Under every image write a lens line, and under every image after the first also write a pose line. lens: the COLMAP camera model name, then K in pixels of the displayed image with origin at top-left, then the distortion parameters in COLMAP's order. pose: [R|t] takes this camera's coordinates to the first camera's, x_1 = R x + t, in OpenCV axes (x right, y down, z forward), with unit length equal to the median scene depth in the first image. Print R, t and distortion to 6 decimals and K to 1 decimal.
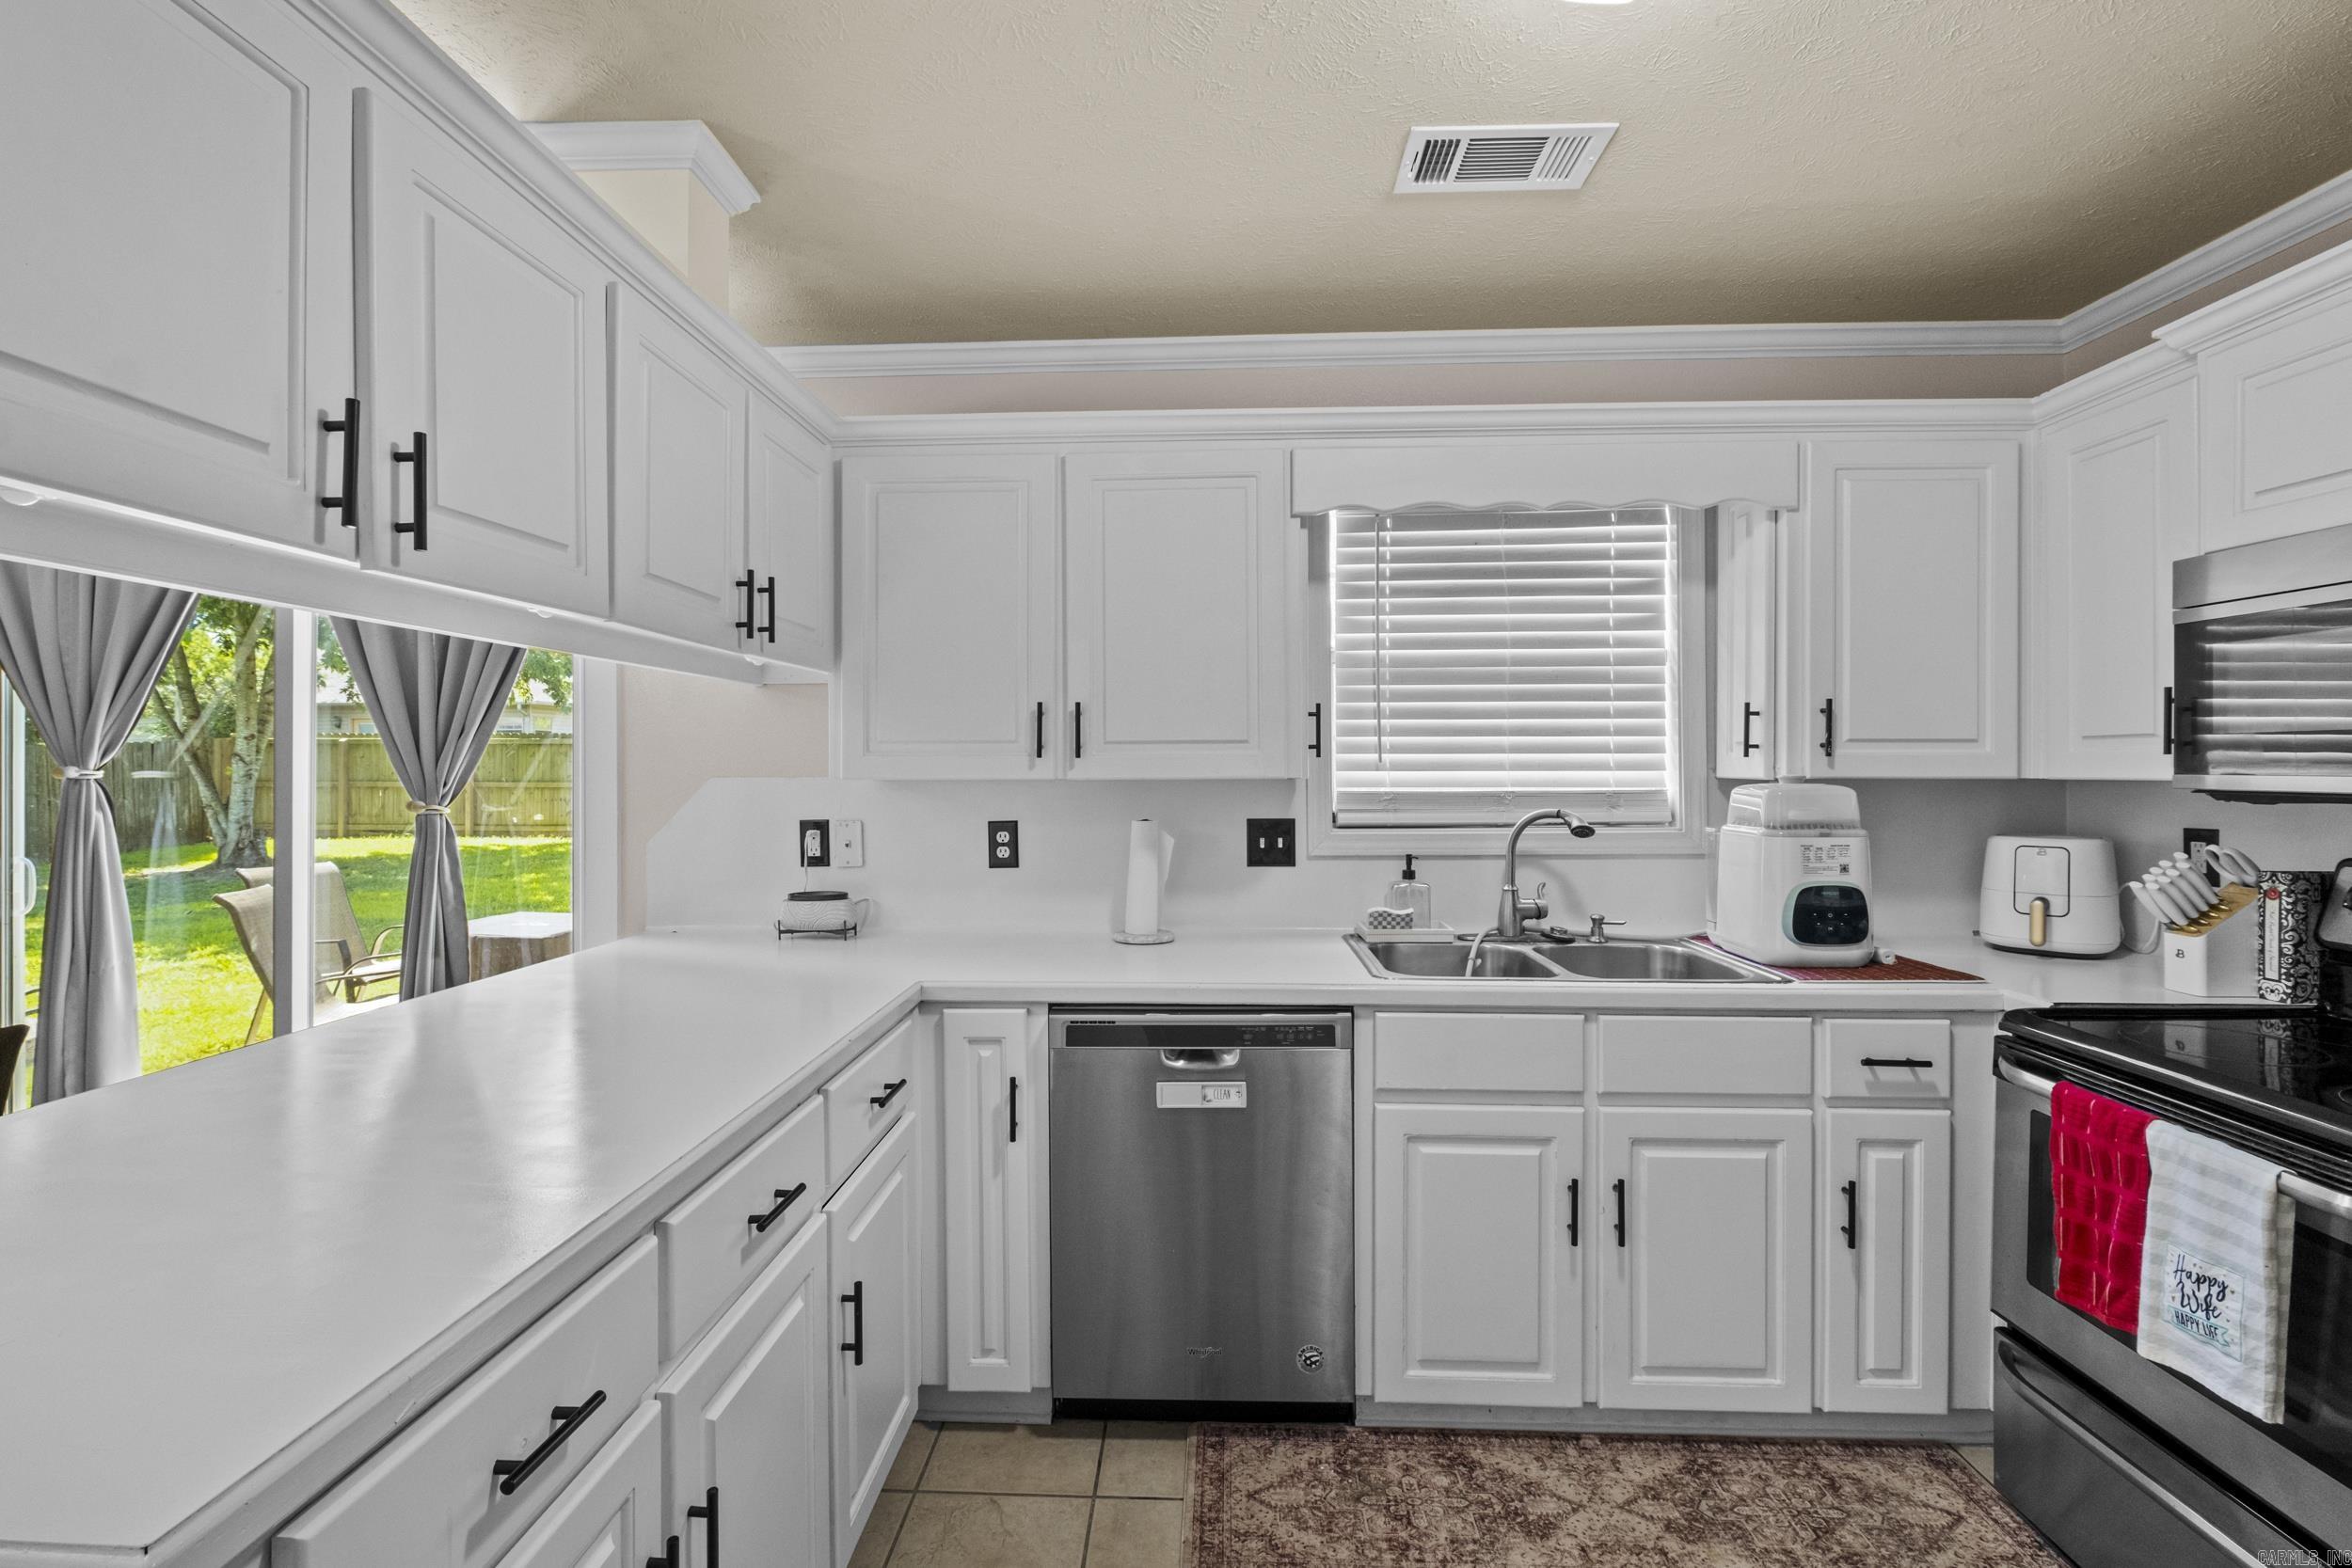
lens RADIAL K [[1044.5, 0, 1154.0], [0, 1044.5, 771.1], [0, 0, 1]] dist [-0.008598, 0.001653]
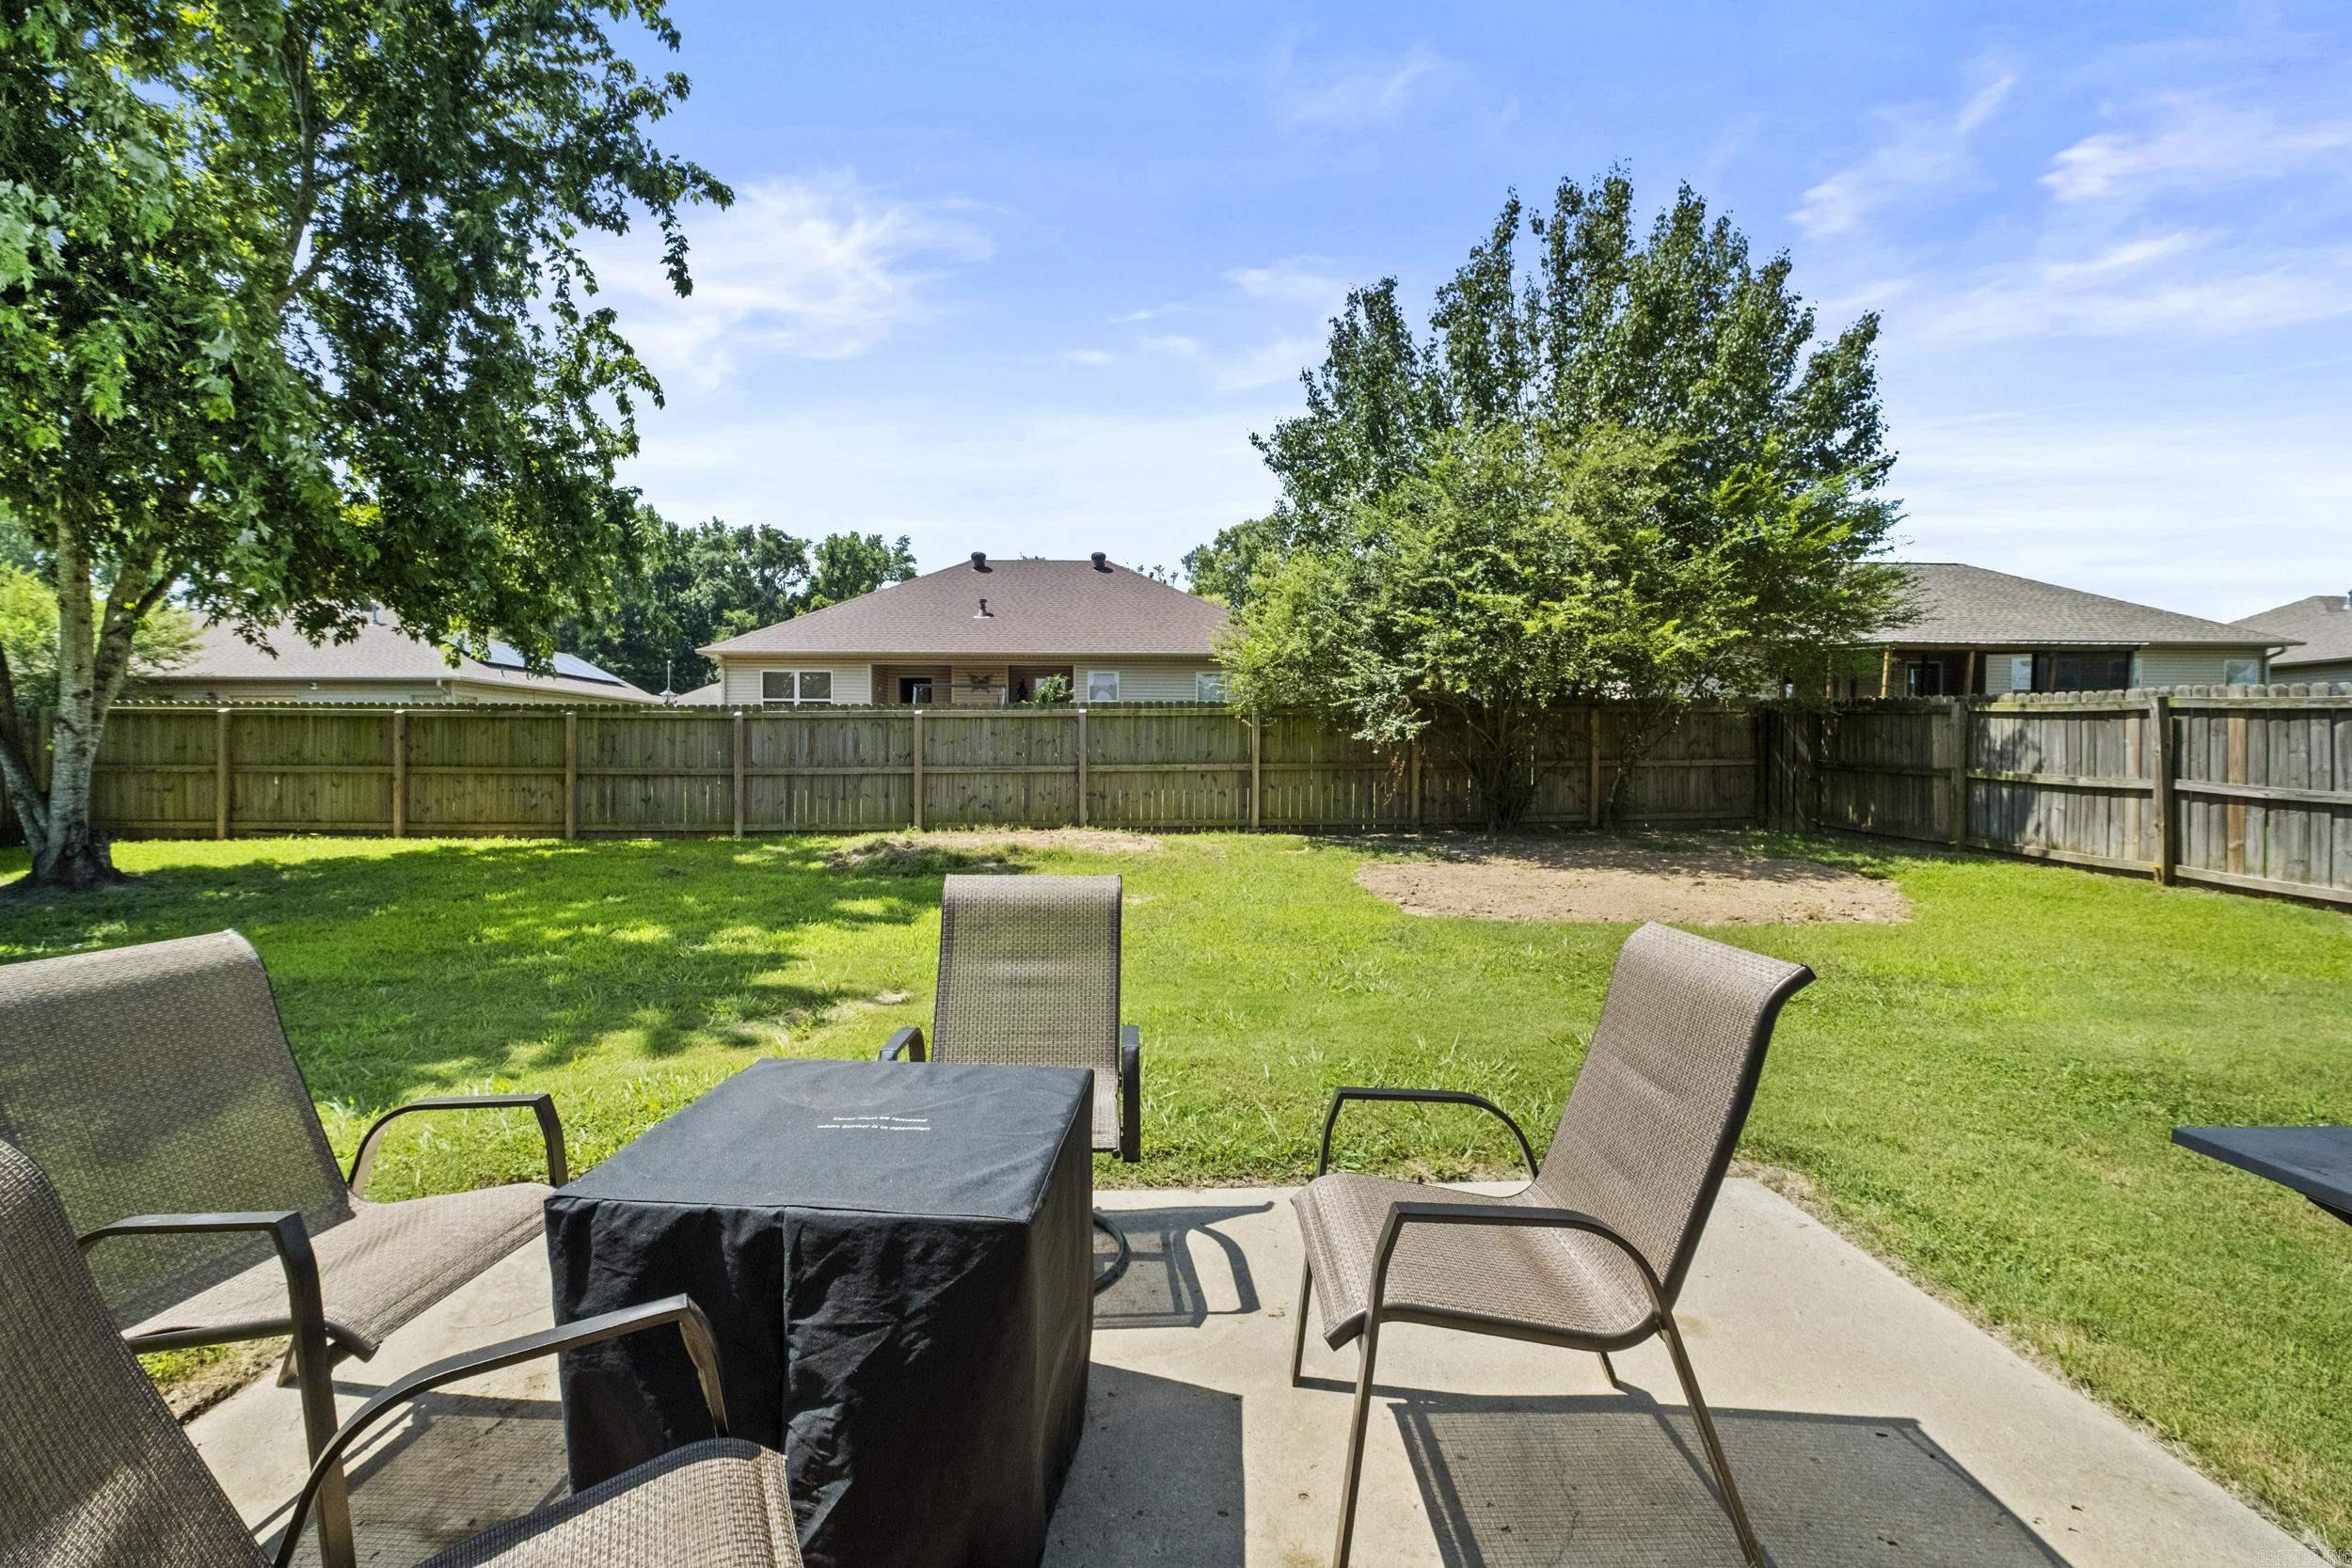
lens RADIAL K [[1044.5, 0, 1141.9], [0, 1044.5, 764.1], [0, 0, 1]] dist [-0.008598, 0.001653]
pose [[0.997971, 0.003427, 0.063578, -1.257648], [-0.003302, 0.999992, -0.002072, 0.070186], [-0.063584, 0.001858, 0.997975, 1.585322]]
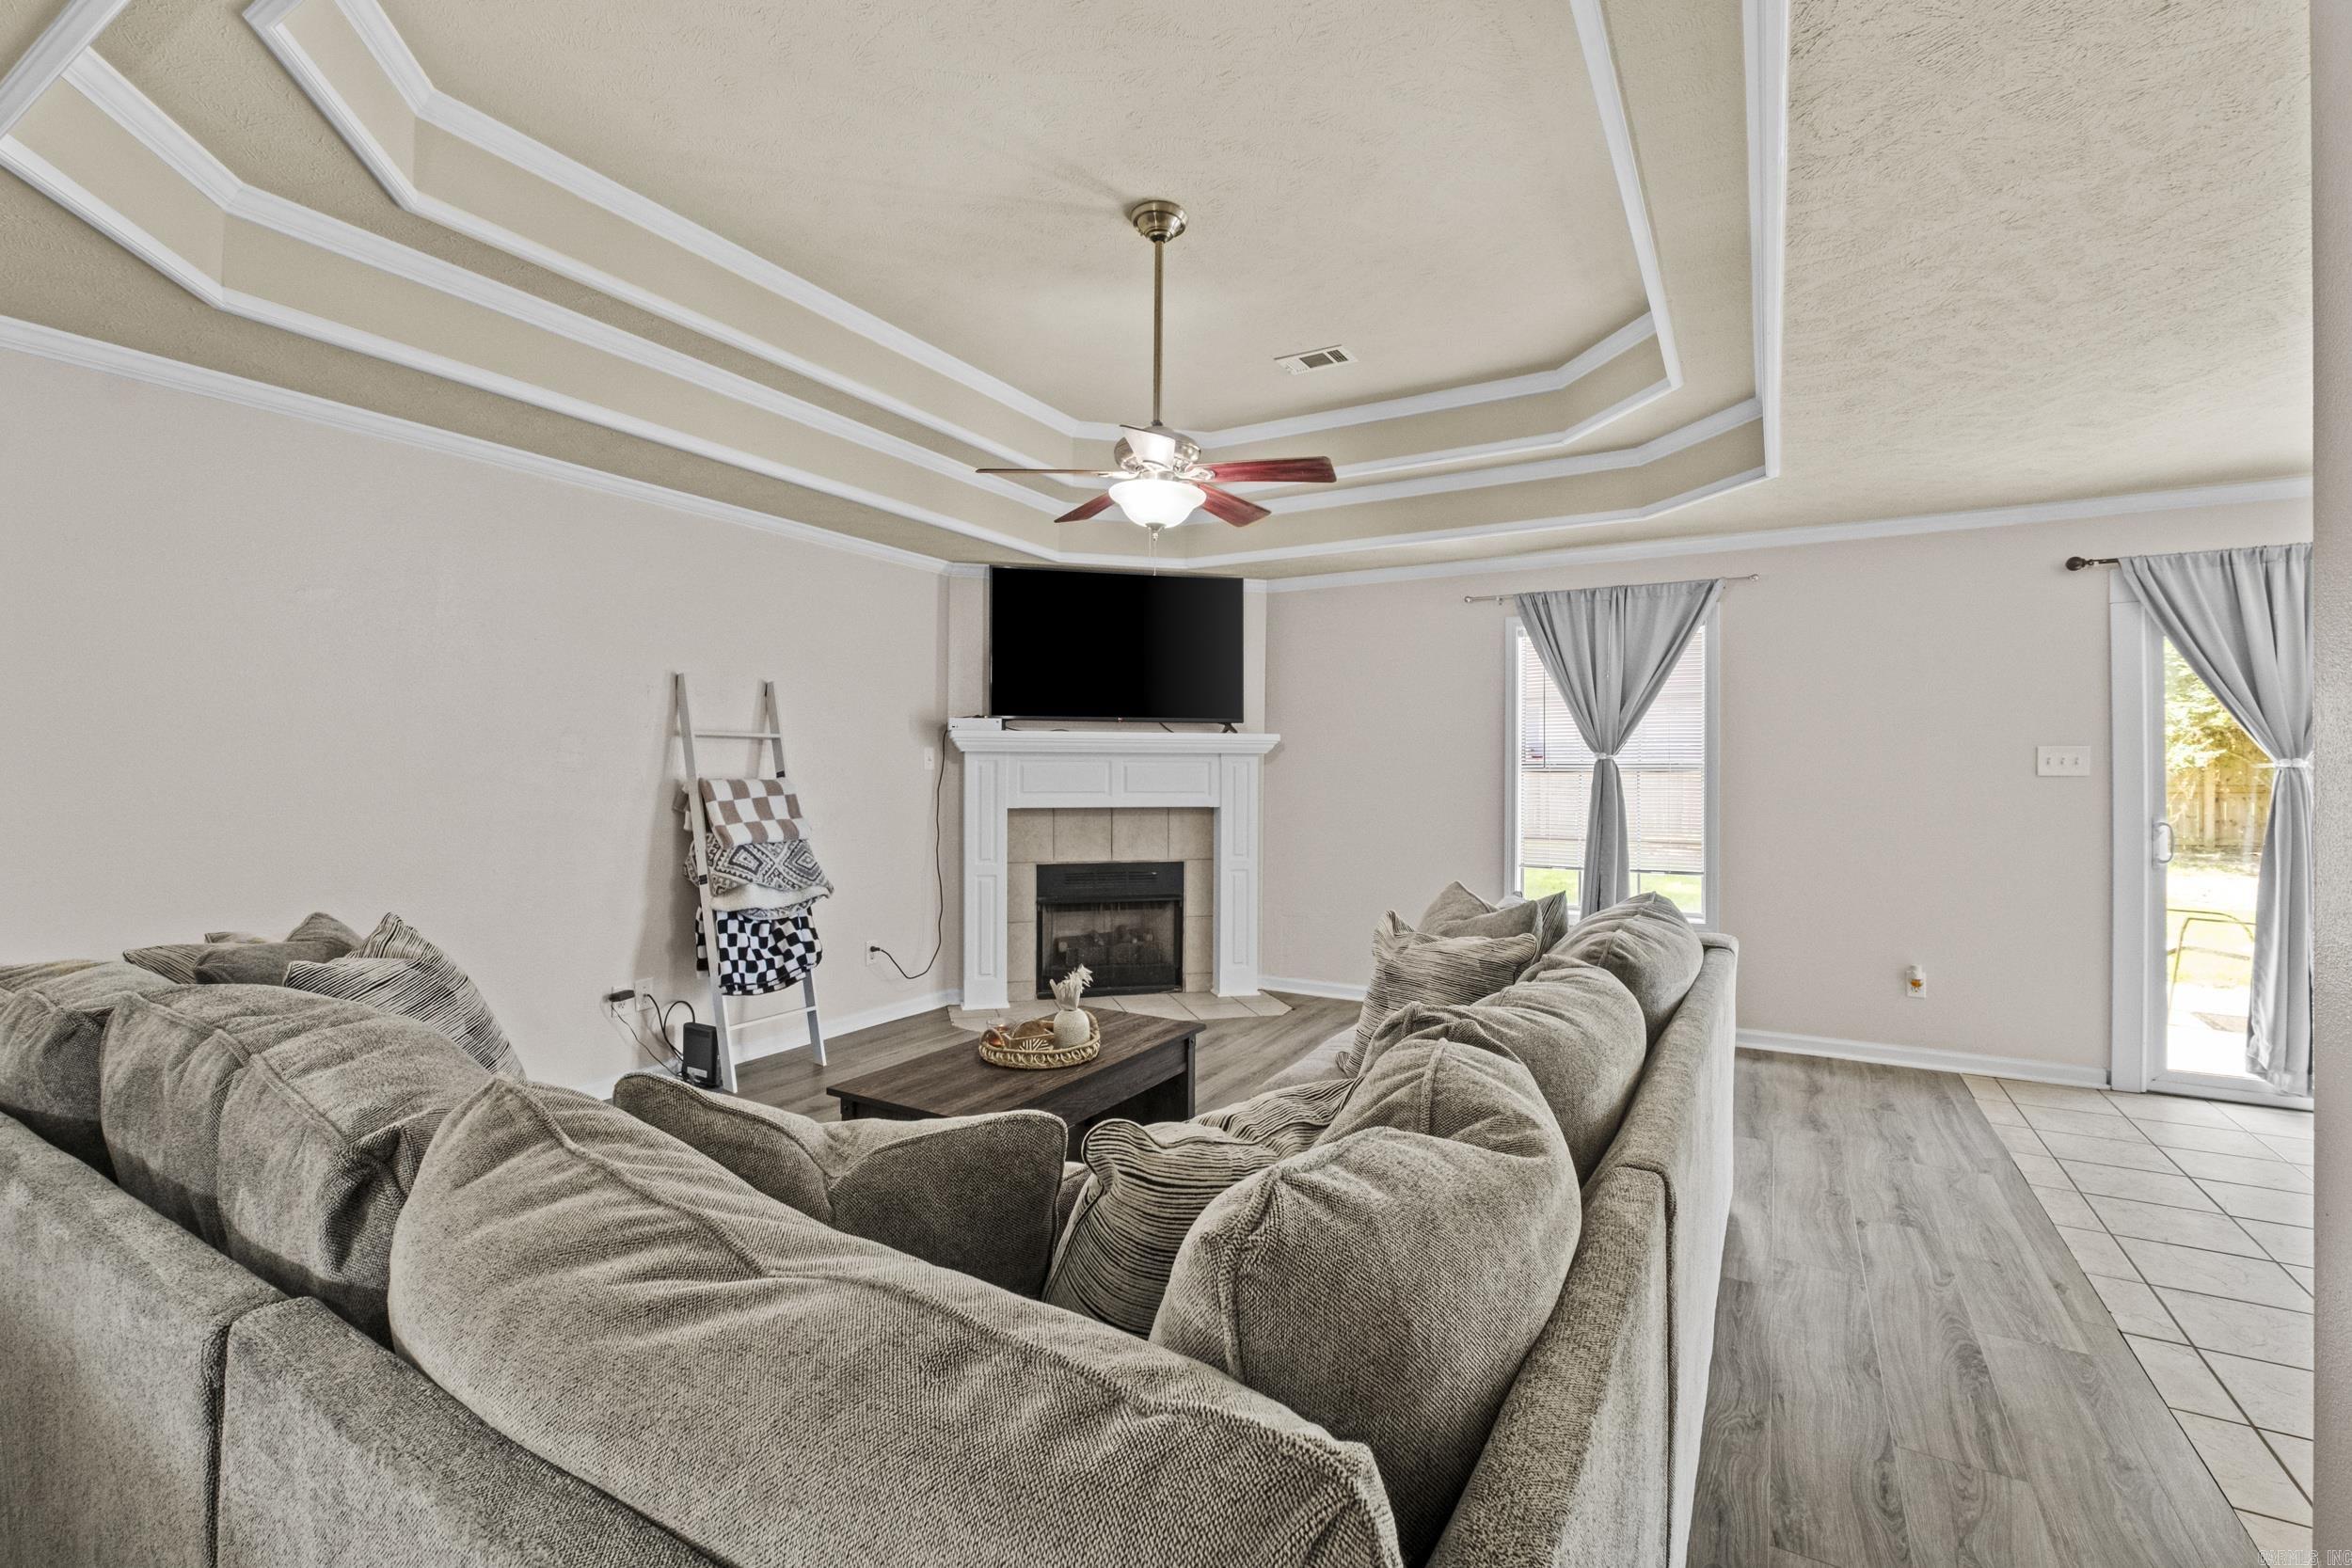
lens RADIAL K [[1044.5, 0, 1156.2], [0, 1044.5, 768.3], [0, 0, 1]] dist [-0.008598, 0.001653]
pose [[0.888077, 0.001802, -0.459691, -2.130807], [-0.007501, 0.999916, -0.010571, 0.041904], [0.459633, 0.012836, 0.888016, -1.190785]]
